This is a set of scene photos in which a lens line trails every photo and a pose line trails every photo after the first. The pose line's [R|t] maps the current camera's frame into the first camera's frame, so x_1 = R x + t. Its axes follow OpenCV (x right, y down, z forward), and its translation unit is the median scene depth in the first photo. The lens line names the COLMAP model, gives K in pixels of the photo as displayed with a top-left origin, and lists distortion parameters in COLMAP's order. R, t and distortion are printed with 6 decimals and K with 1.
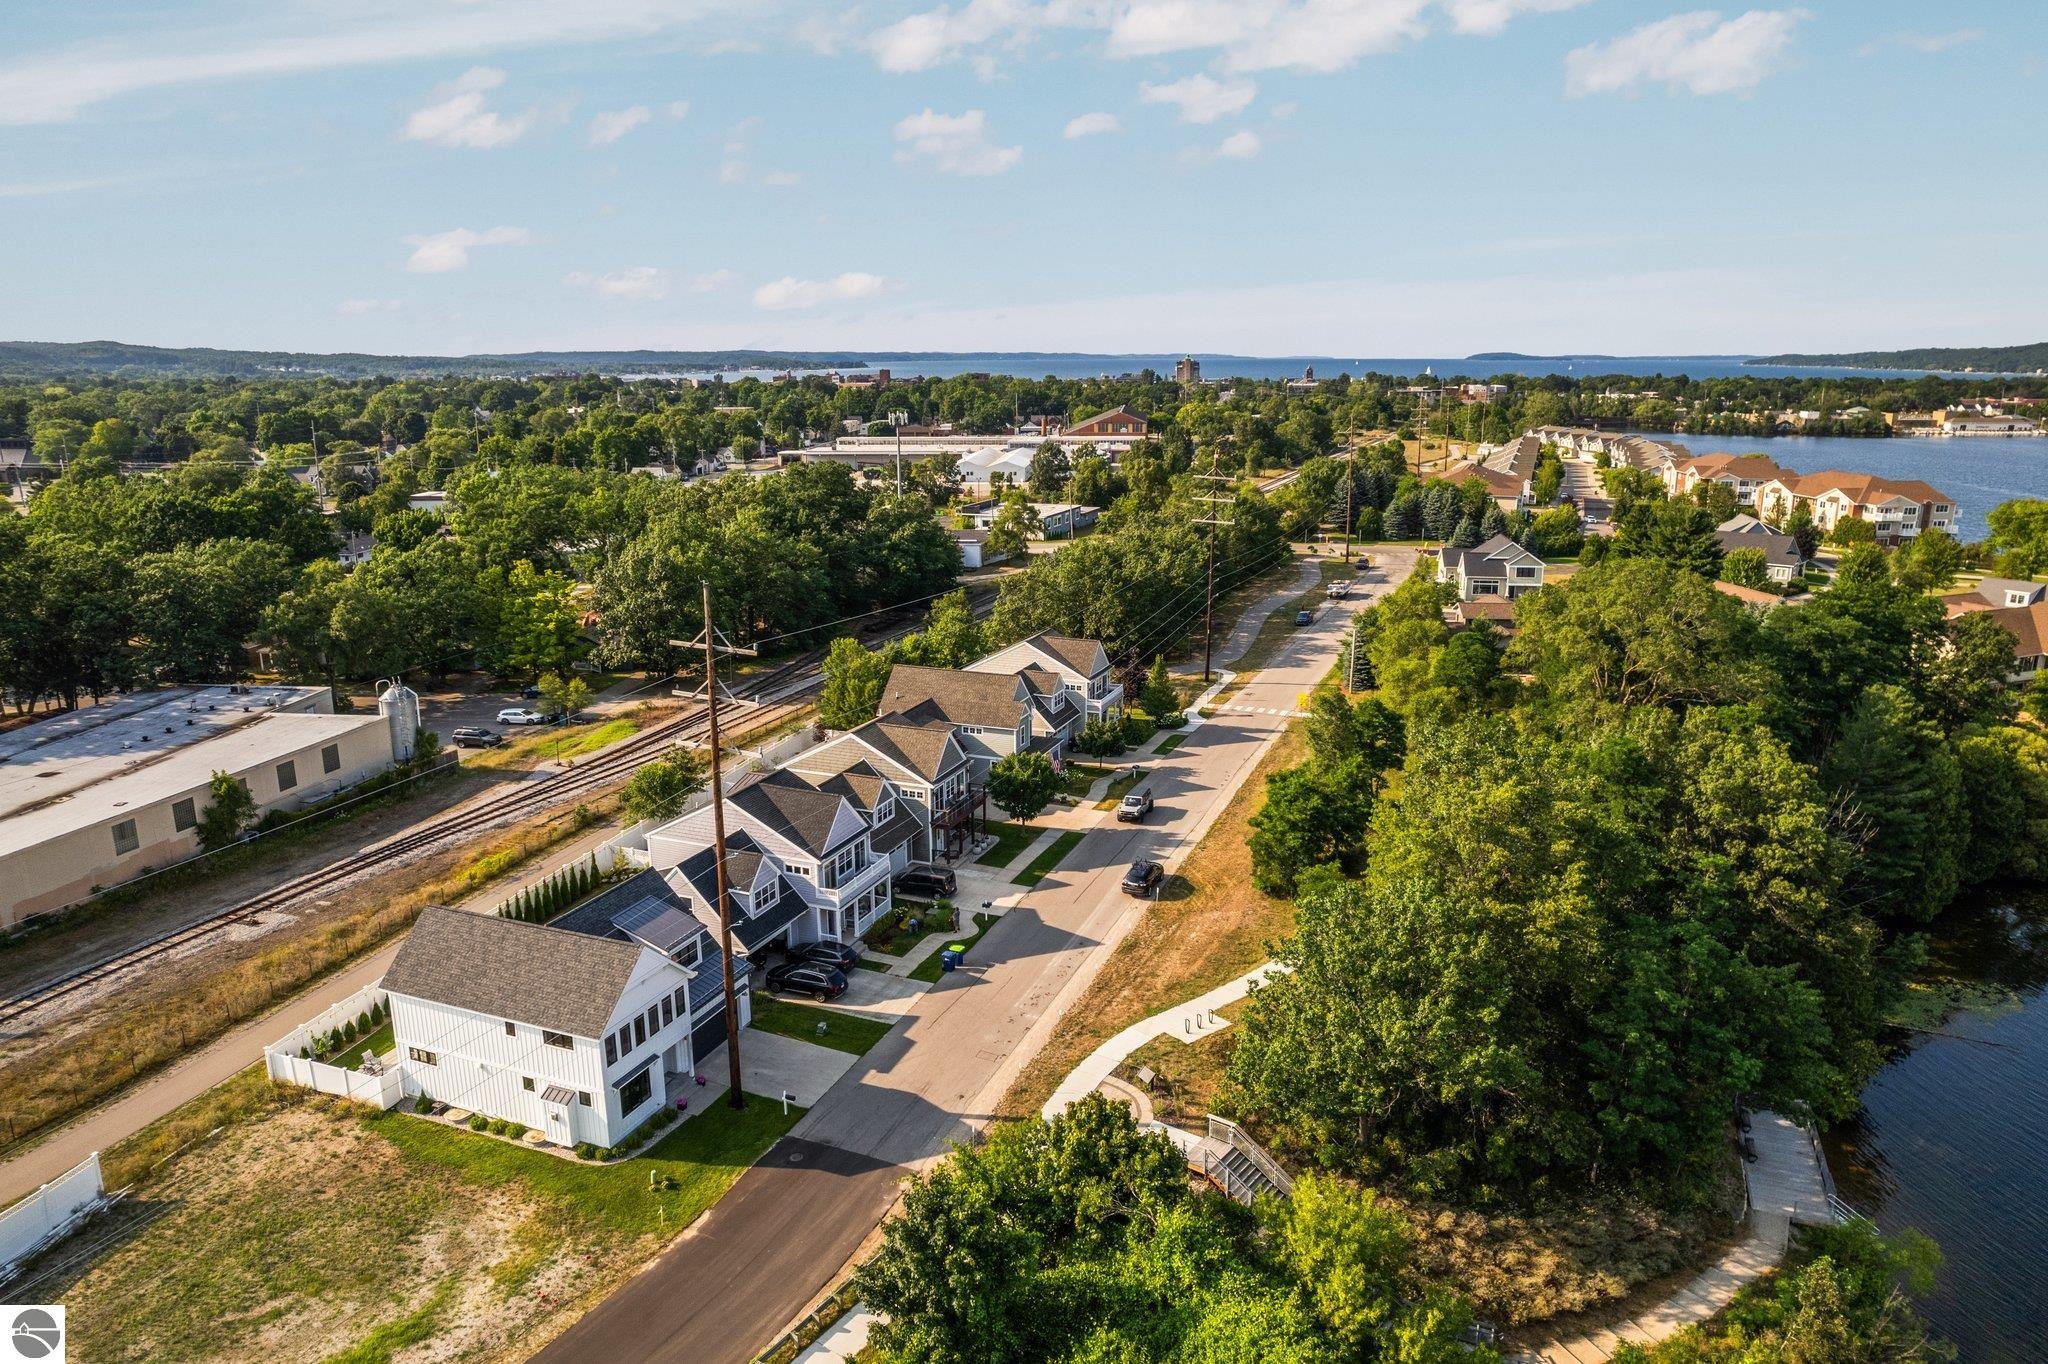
lens RADIAL K [[1264.7, 0, 1016.1], [0, 1264.7, 672.2], [0, 0, 1]] dist [-0.000869, 0.000819]
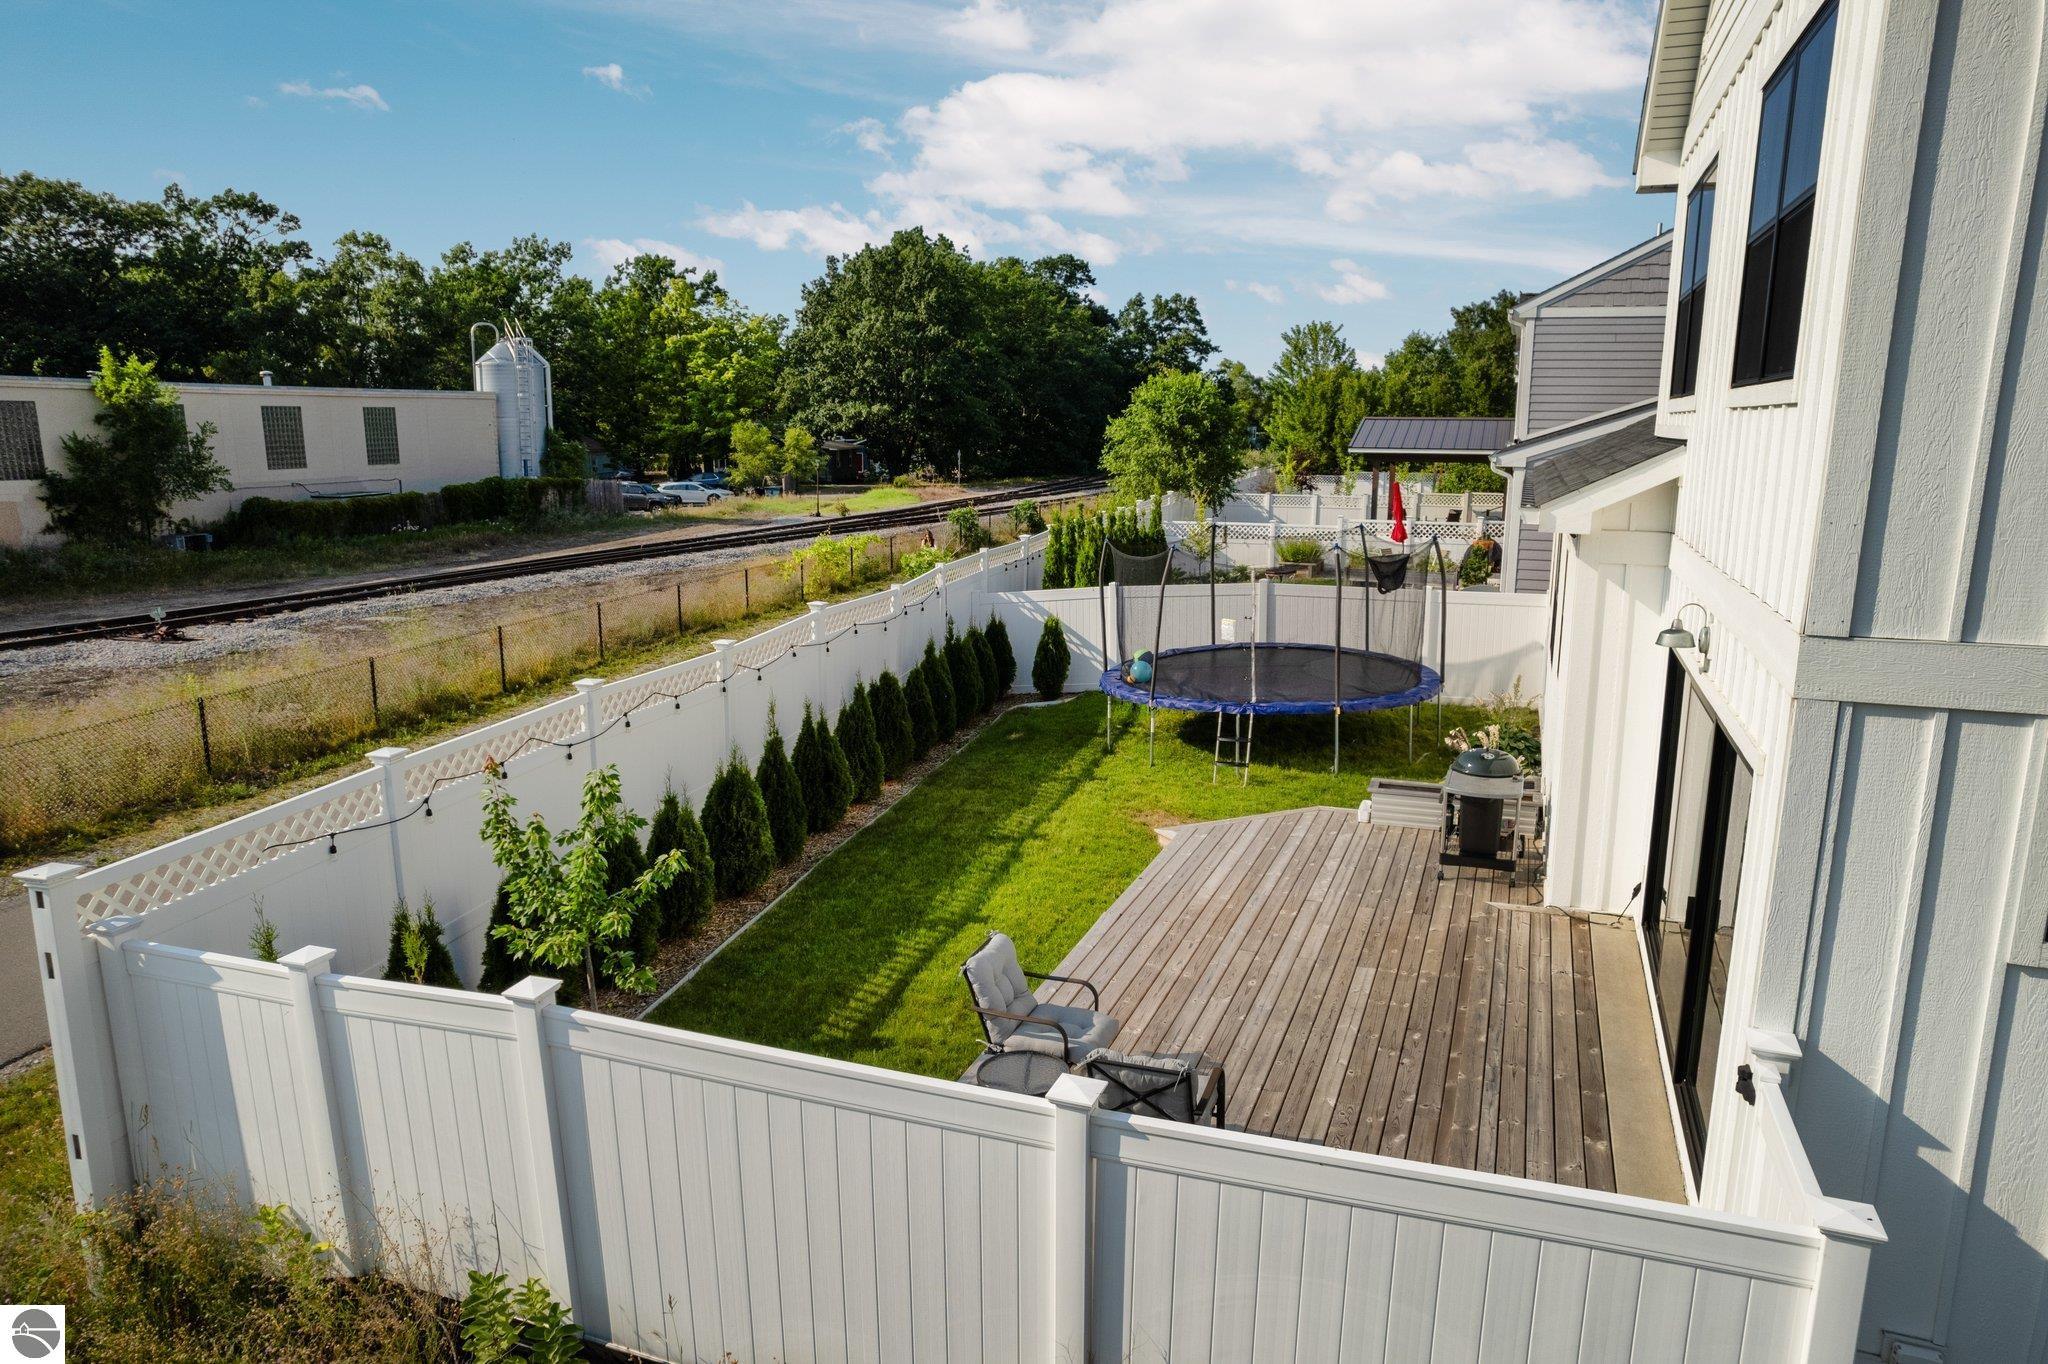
lens RADIAL K [[1247.5, 0, 1035.1], [0, 1247.5, 682.8], [0, 0, 1]] dist [-0.003288, 0.003627]
pose [[0.999757, 0.003472, 0.021789, -0.296386], [-0.002799, 0.999520, -0.030860, 0.162406], [-0.021885, 0.030792, 0.999286, 0.514531]]
